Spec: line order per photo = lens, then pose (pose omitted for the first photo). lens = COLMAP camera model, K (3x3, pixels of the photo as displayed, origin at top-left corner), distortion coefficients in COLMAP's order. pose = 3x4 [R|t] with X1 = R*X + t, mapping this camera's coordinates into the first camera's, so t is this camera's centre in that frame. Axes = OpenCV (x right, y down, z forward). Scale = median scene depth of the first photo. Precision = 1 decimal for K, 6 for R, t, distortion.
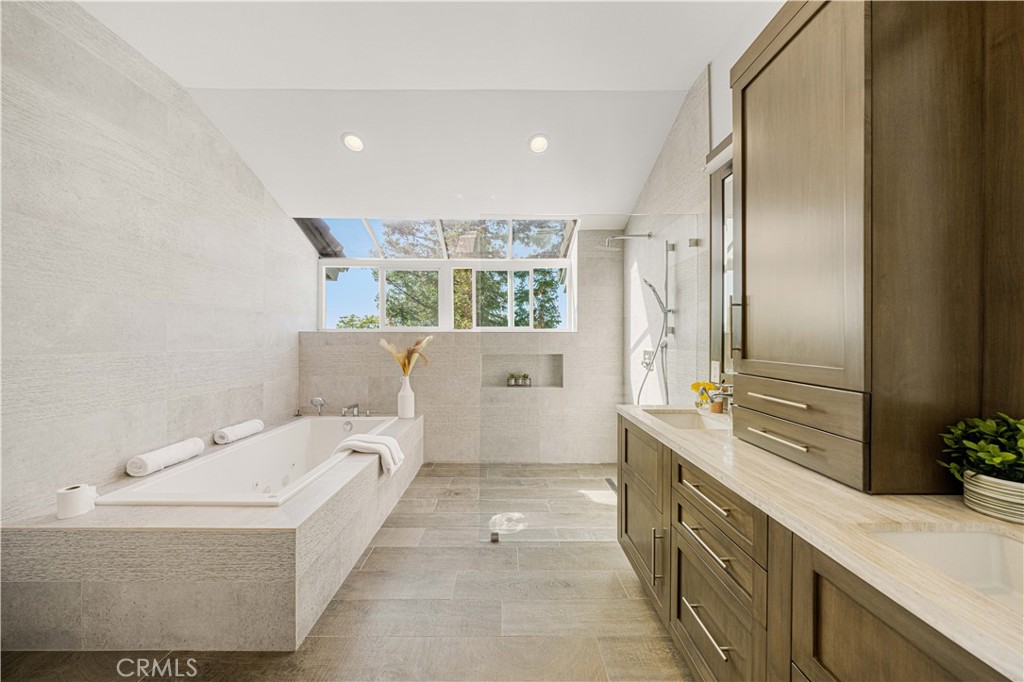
lens RADIAL K [[350.3, 0, 512.0], [0, 350.3, 341.0], [0, 0, 1]] dist [-0.001158, -0.000022]
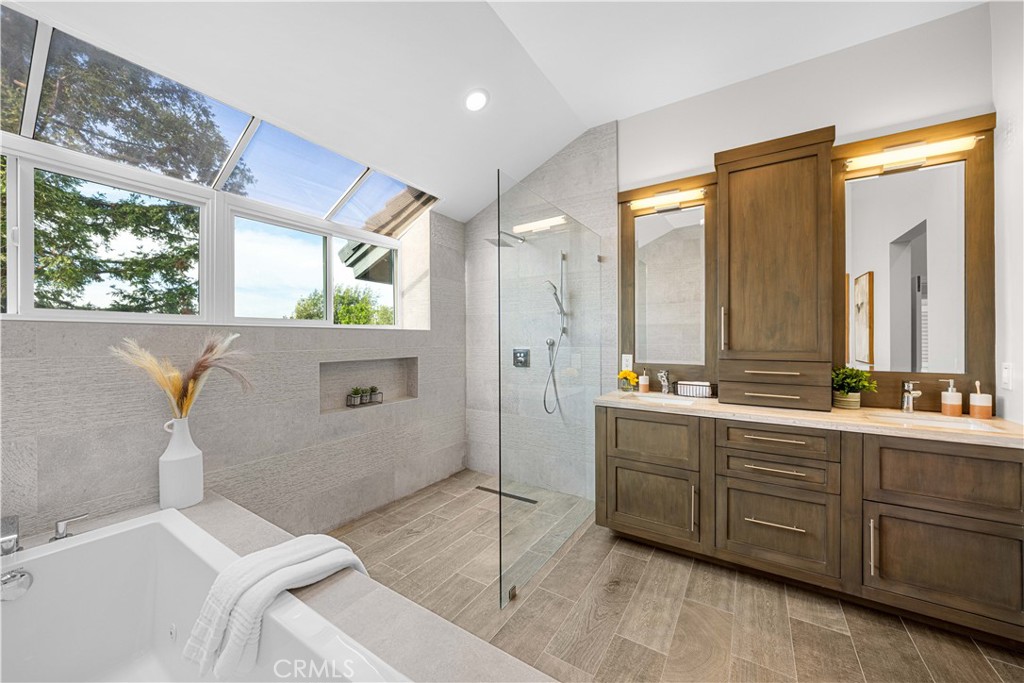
lens RADIAL K [[374.4, 0, 512.0], [0, 374.4, 341.5], [0, 0, 1]] dist [-0.011071, -0.000151]
pose [[0.556793, -0.011452, 0.830572, -0.470053], [0.011239, 0.999917, 0.006252, -0.002203], [-0.830575, 0.005854, 0.556876, 0.344704]]
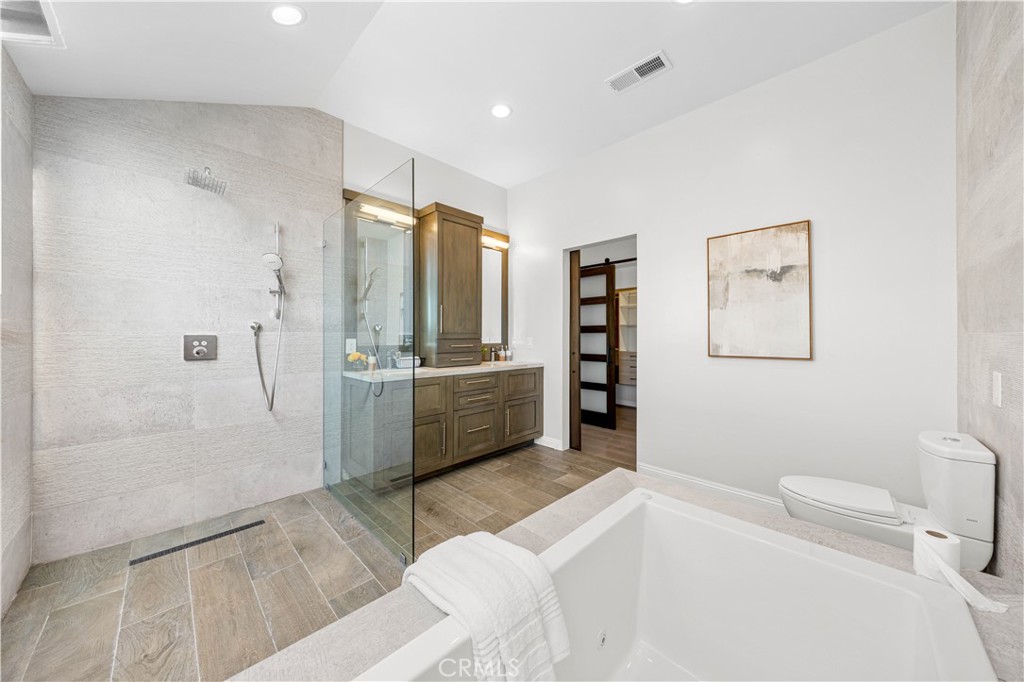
lens RADIAL K [[347.6, 0, 514.3], [0, 347.6, 330.3], [0, 0, 1]] dist [-0.000295, -0.000100]
pose [[-0.700598, -0.005065, 0.713538, -0.526004], [-0.003937, 0.999987, 0.003233, 0.009851], [-0.713545, -0.000544, -0.700609, 0.895696]]
